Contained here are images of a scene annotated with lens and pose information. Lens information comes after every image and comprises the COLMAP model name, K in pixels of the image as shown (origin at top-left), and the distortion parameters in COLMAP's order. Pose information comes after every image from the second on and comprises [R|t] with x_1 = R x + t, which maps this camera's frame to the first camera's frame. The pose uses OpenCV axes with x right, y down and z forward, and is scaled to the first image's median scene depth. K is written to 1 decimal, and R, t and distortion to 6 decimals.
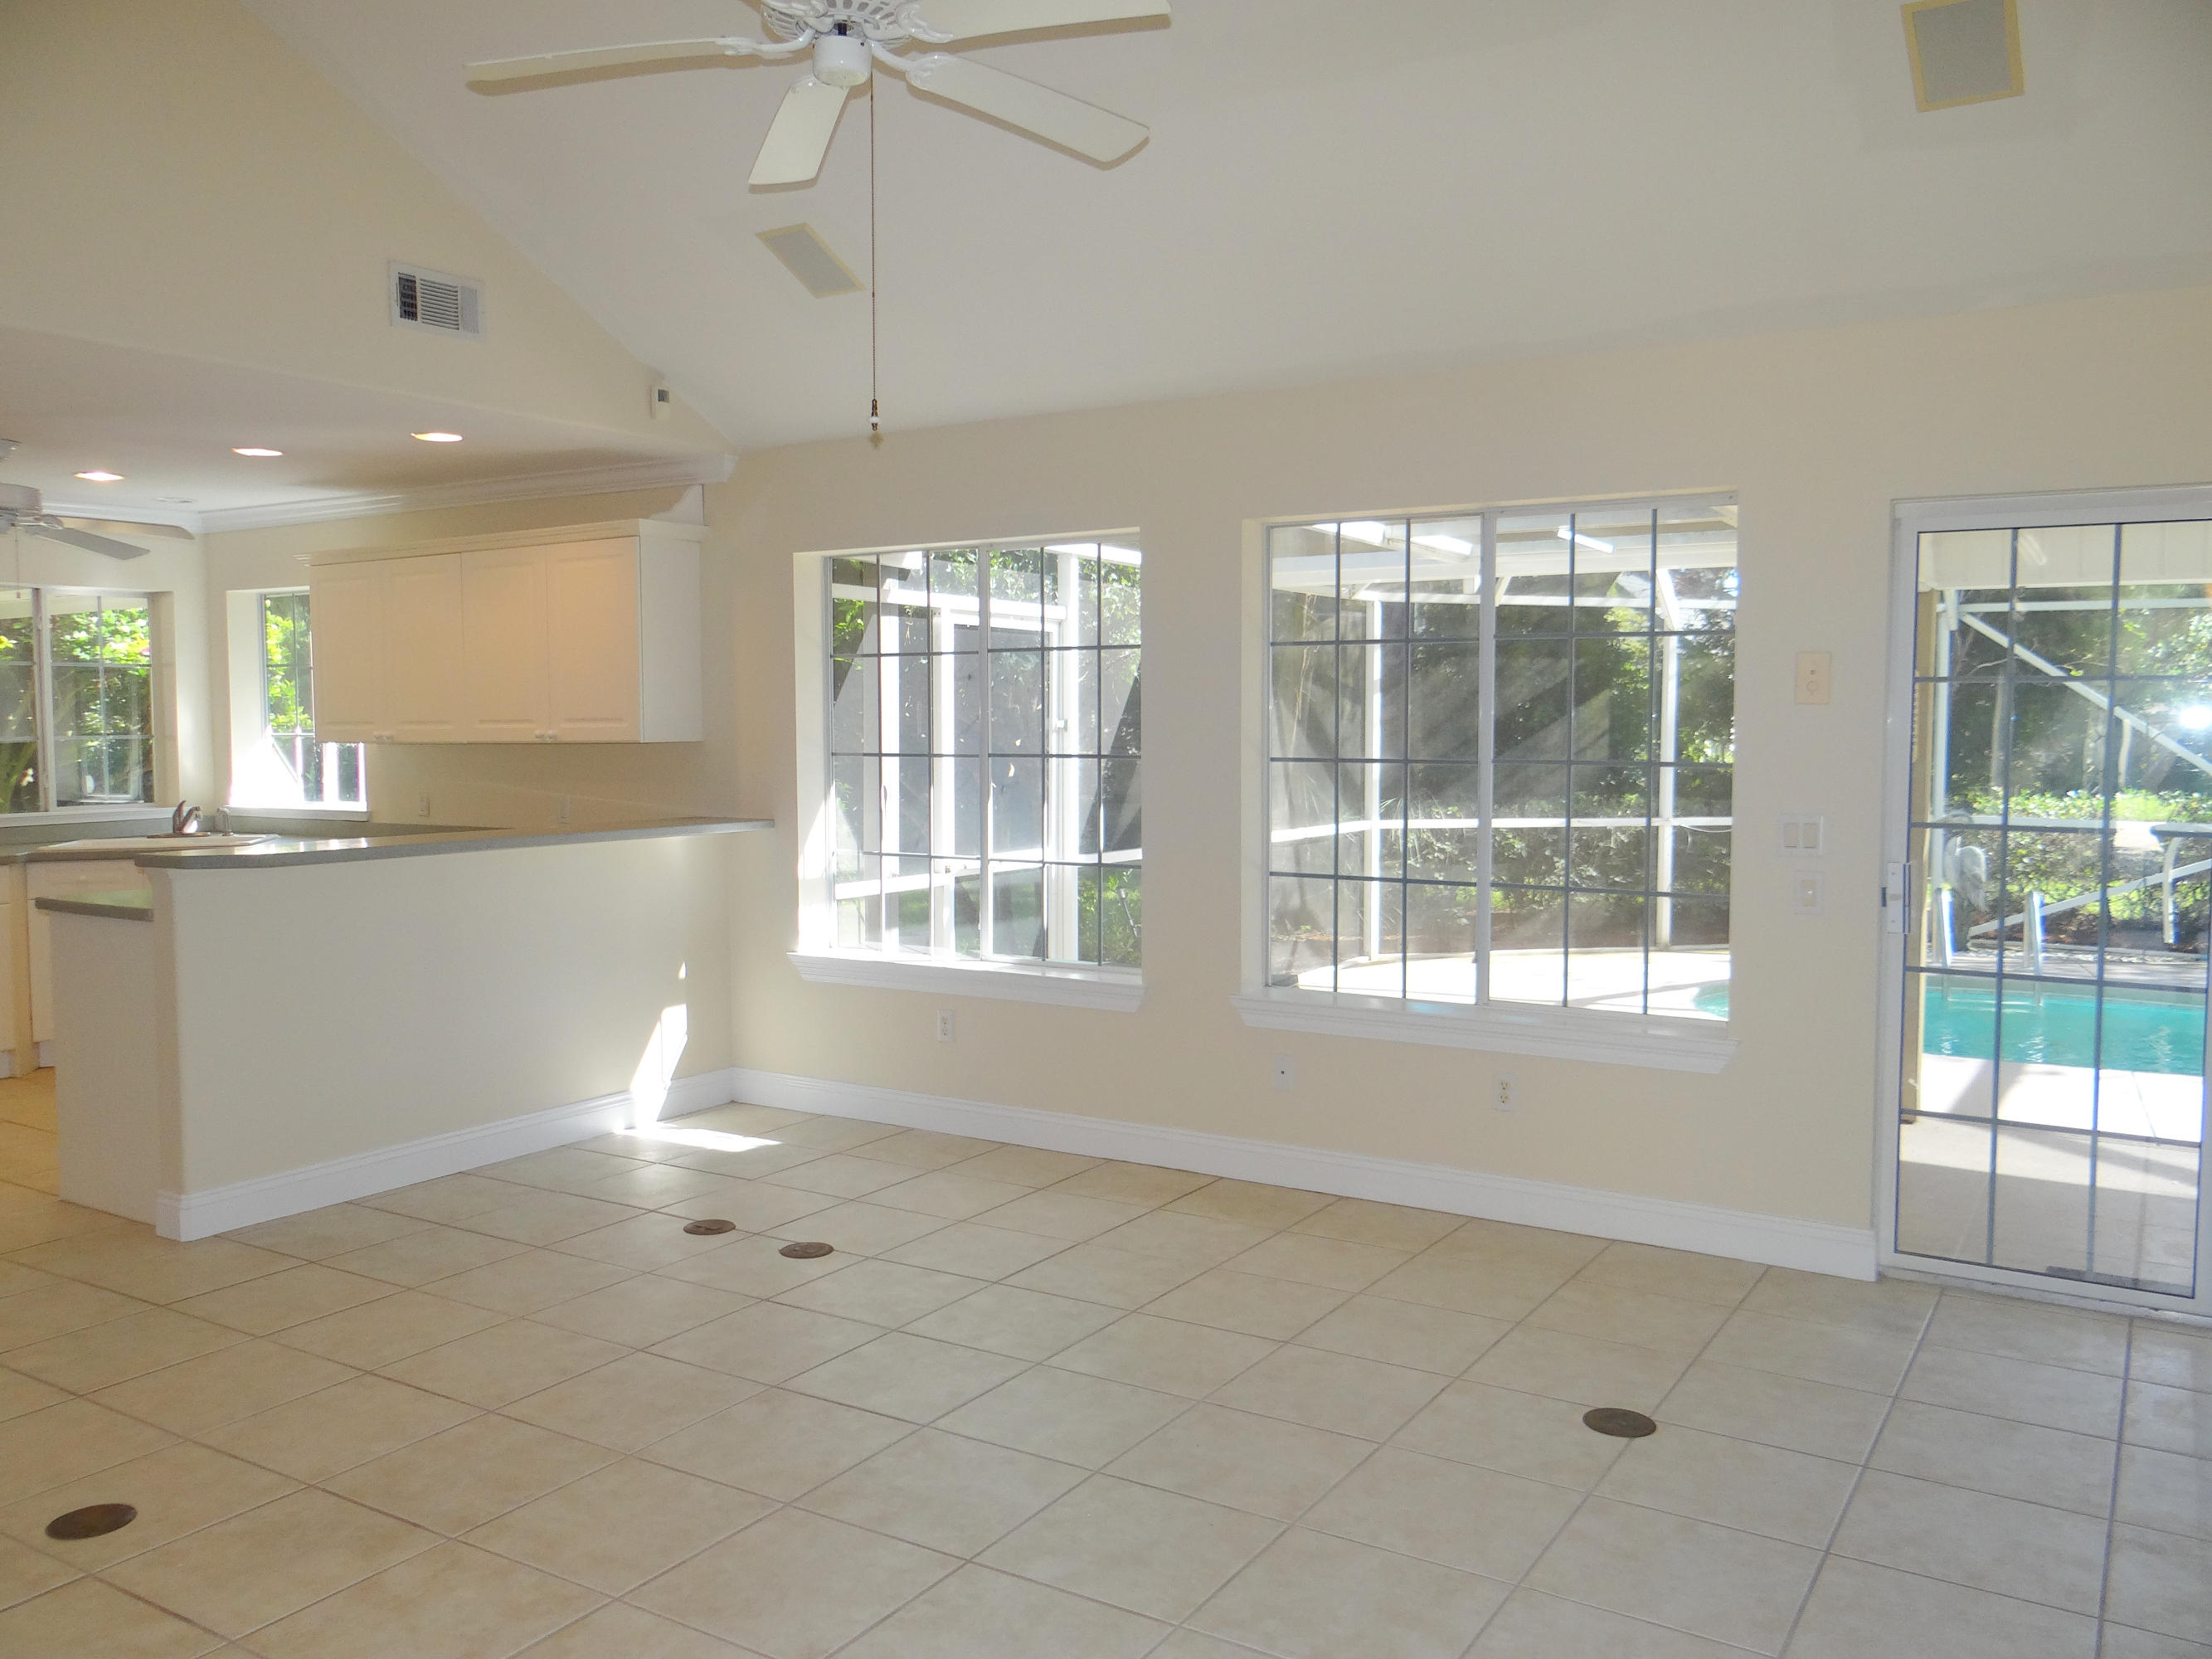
lens RADIAL K [[1738.6, 0, 1103.4], [0, 1738.6, 825.0], [0, 0, 1]] dist [-0.009413, -0.003997]
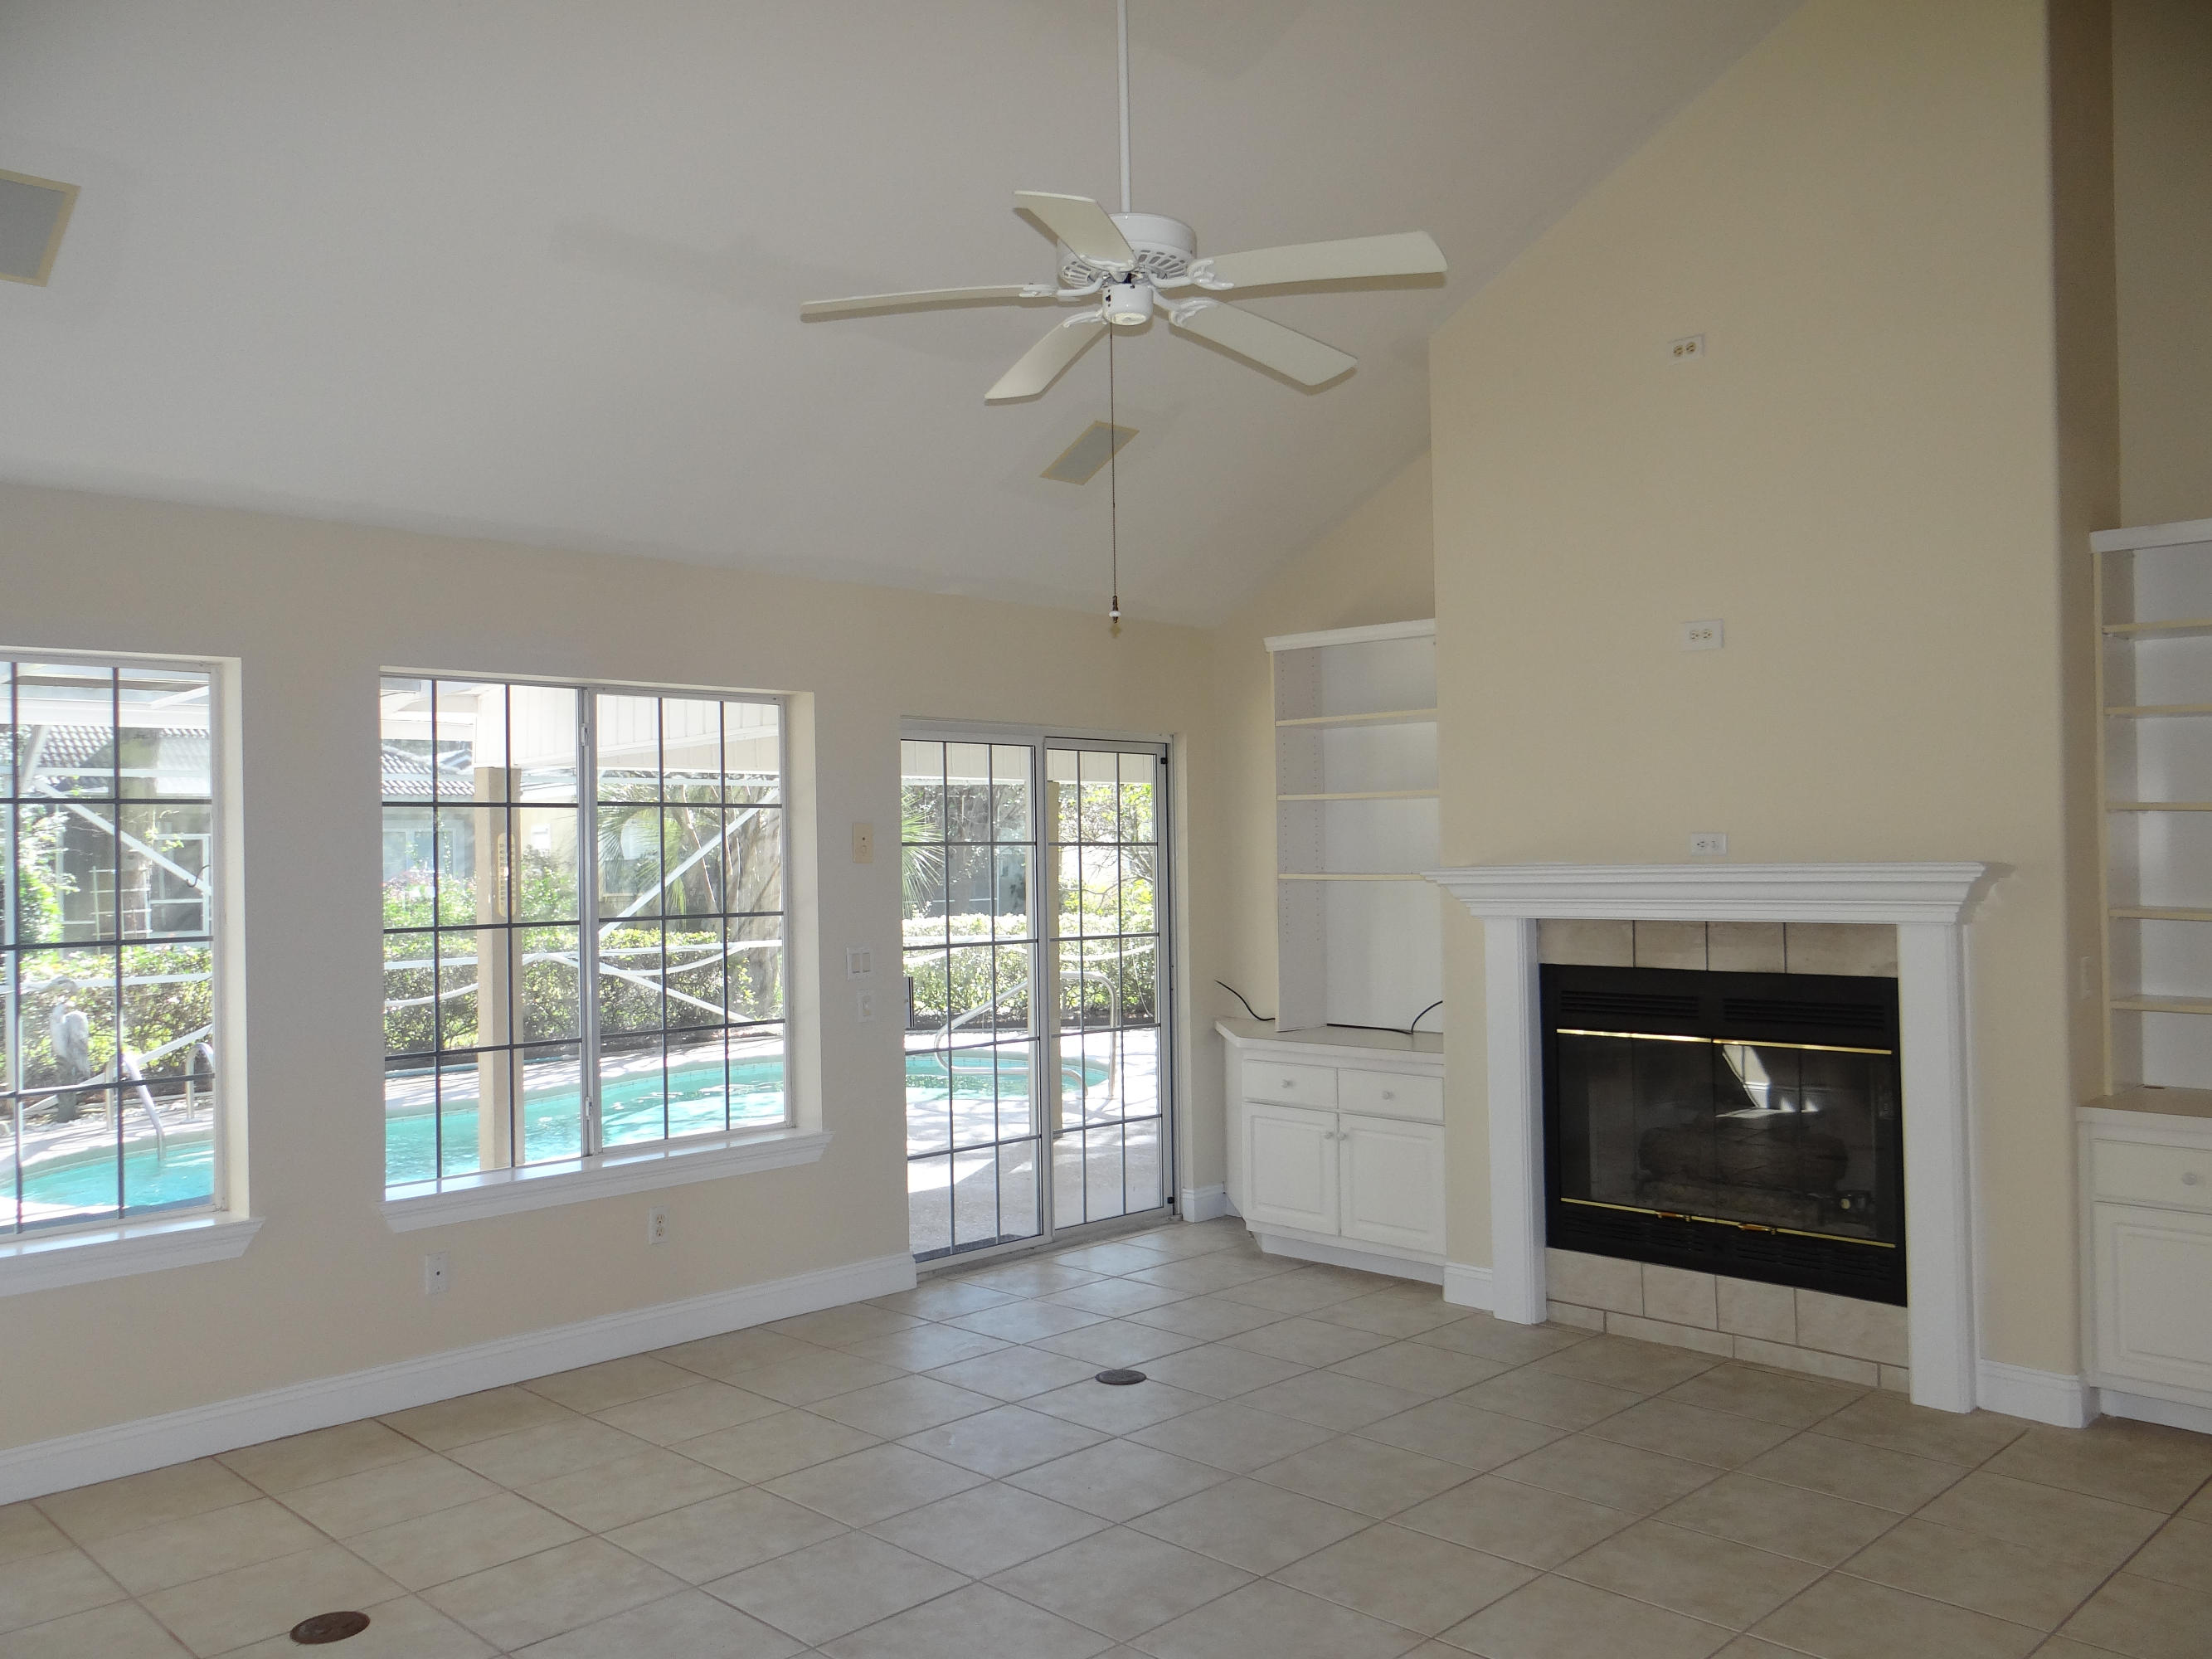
lens RADIAL K [[1749.6, 0, 1100.0], [0, 1749.6, 840.4], [0, 0, 1]] dist [0.003648, 0.006043]
pose [[0.222984, 0.008411, 0.974786, -0.853919], [0.074024, 0.996929, -0.025535, -0.040327], [-0.972007, 0.077852, 0.221677, 0.530781]]
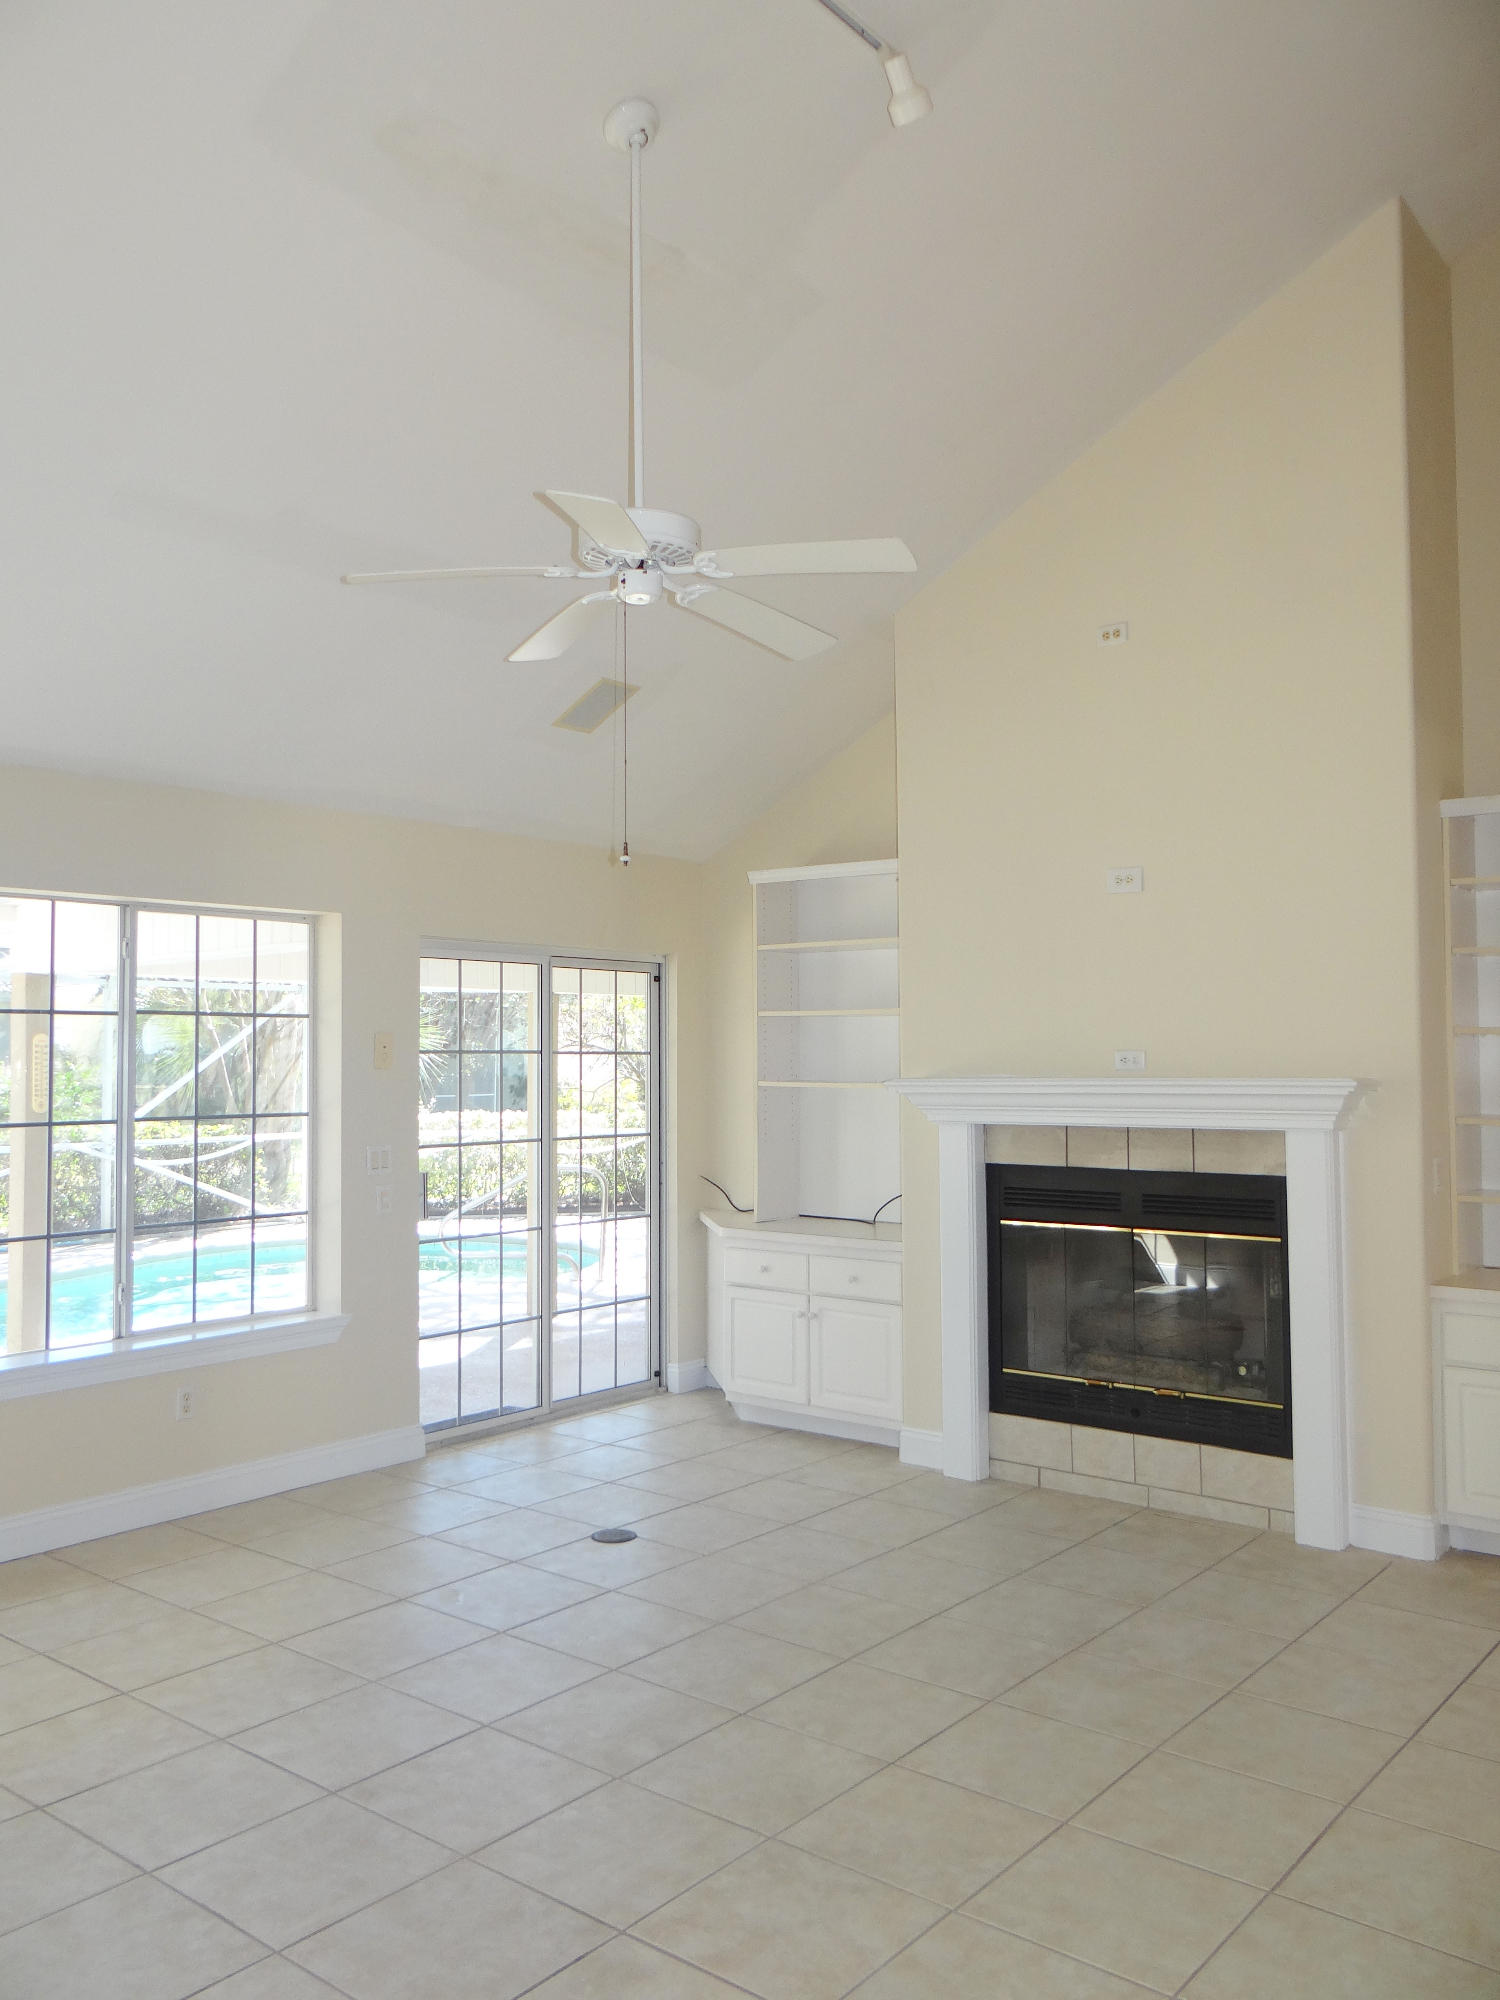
lens RADIAL K [[1584.3, 0, 753.4], [0, 1584.3, 992.5], [0, 0, 1]] dist [-0.010957, 0.011523]
pose [[0.120293, 0.040909, 0.991895, -0.872569], [0.064890, 0.996690, -0.048976, -0.047941], [-0.990615, 0.070255, 0.117240, 0.535652]]
